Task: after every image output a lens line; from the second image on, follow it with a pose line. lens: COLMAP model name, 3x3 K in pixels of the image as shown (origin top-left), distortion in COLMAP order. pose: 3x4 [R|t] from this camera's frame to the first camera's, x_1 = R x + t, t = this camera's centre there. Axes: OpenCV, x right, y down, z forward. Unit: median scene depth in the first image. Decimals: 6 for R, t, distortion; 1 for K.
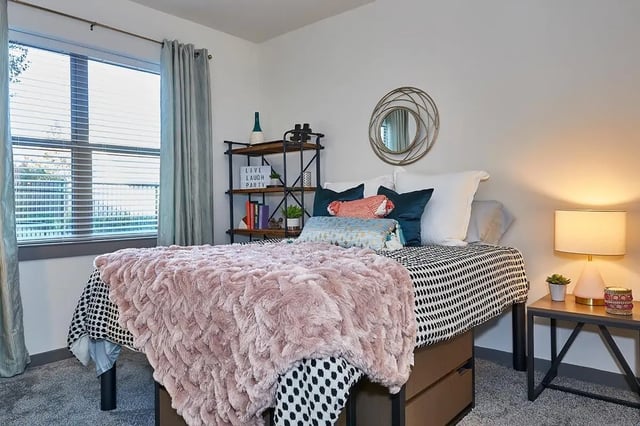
lens RADIAL K [[455.5, 0, 318.9], [0, 455.5, 212.6], [0, 0, 1]] dist [-0.004256, -0.002584]
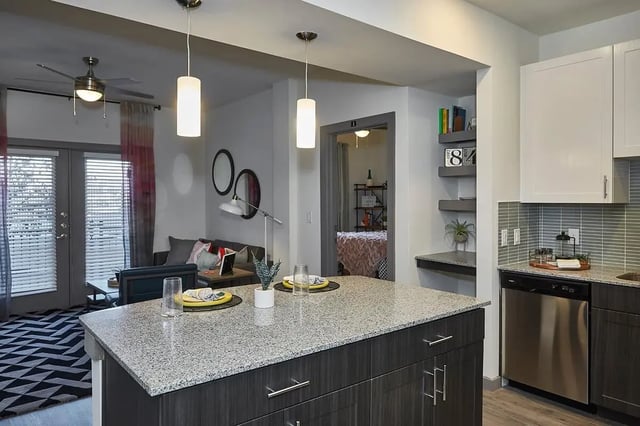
lens RADIAL K [[455.5, 0, 320.9], [0, 455.5, 214.0], [0, 0, 1]] dist [-0.004256, -0.002584]
pose [[0.976816, 0.009393, -0.213873, 0.095716], [-0.005526, 0.999810, 0.018672, -0.057059], [0.214008, -0.017057, 0.976683, -1.106690]]
